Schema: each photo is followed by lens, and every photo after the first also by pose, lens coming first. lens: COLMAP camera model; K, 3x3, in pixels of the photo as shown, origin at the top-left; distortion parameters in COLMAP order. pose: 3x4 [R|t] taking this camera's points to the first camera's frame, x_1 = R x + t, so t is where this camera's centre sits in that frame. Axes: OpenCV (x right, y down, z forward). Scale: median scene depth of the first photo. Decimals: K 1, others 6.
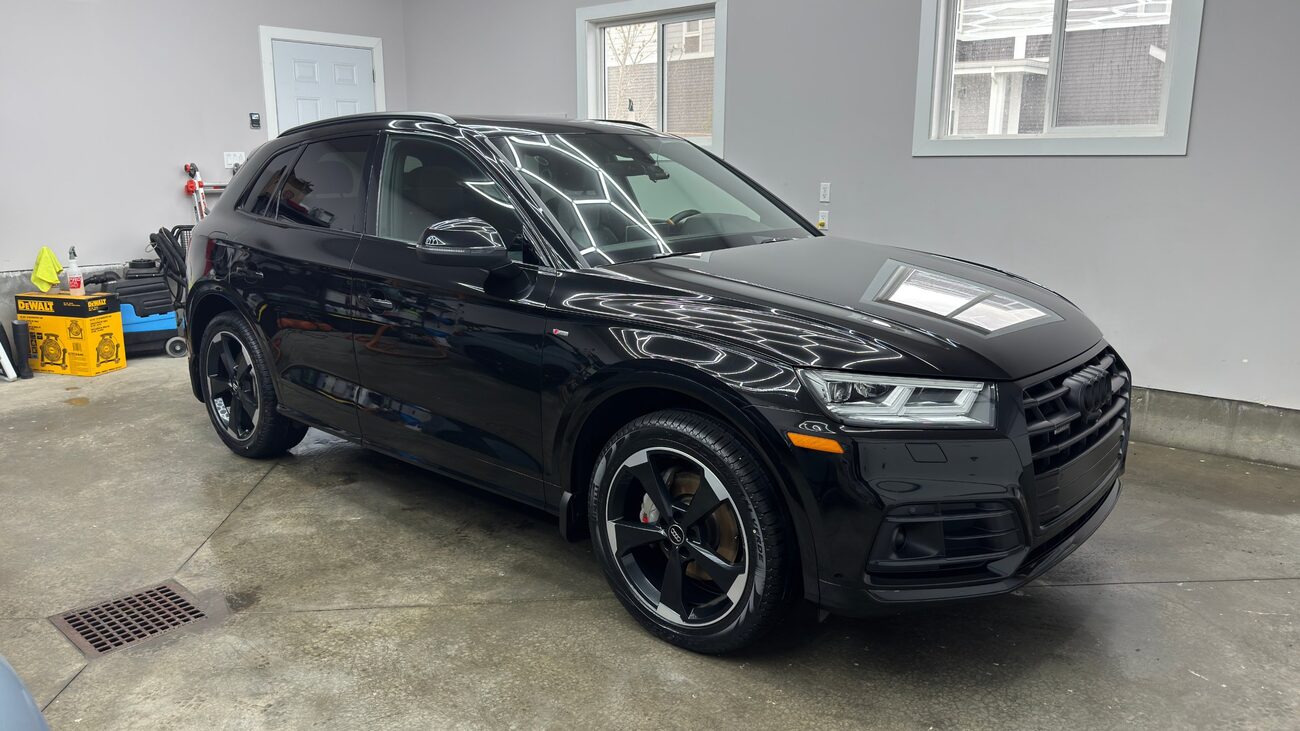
lens RADIAL K [[939.4, 0, 646.5], [0, 939.4, 377.8], [0, 0, 1]] dist [-0.007613, -0.013105]
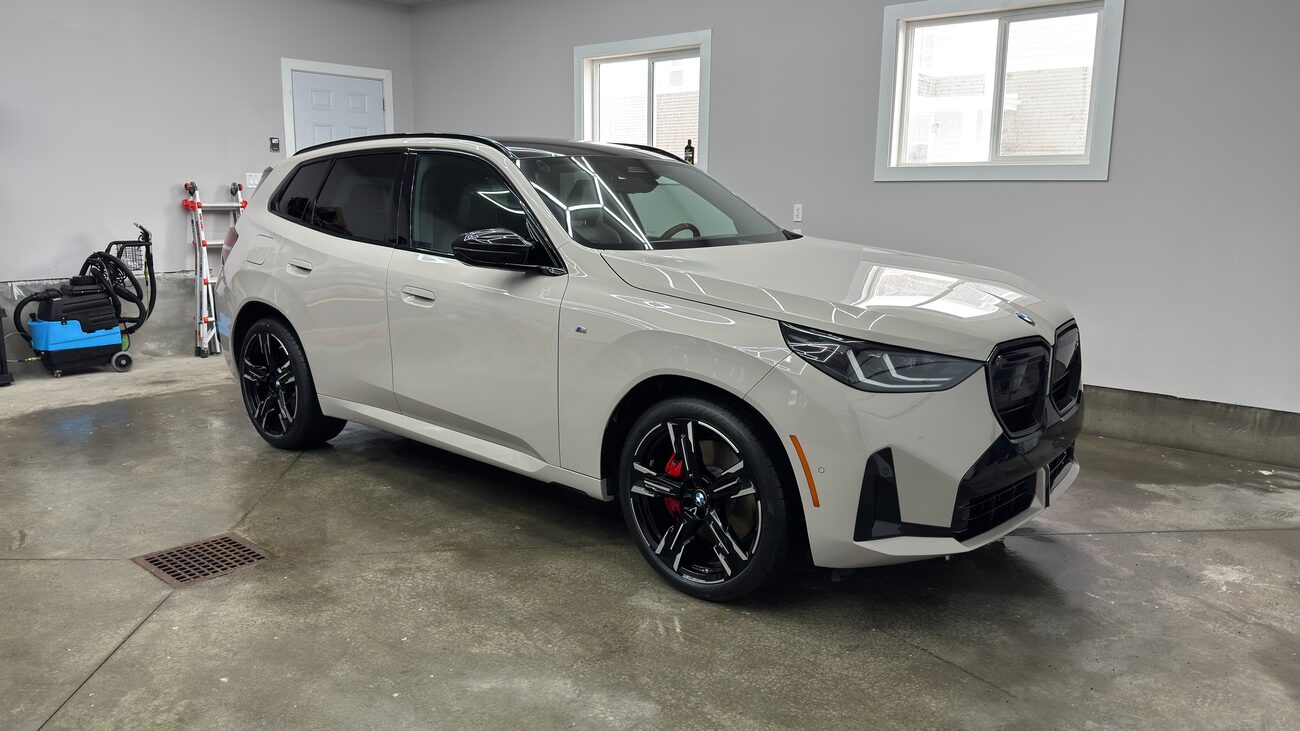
lens RADIAL K [[939.4, 0, 648.6], [0, 939.4, 365.9], [0, 0, 1]] dist [-0.007613, -0.013105]
pose [[0.999757, 0.005896, 0.021246, -0.012856], [-0.004983, 0.999071, -0.042802, 0.042129], [-0.021479, 0.042686, 0.998858, -0.132709]]
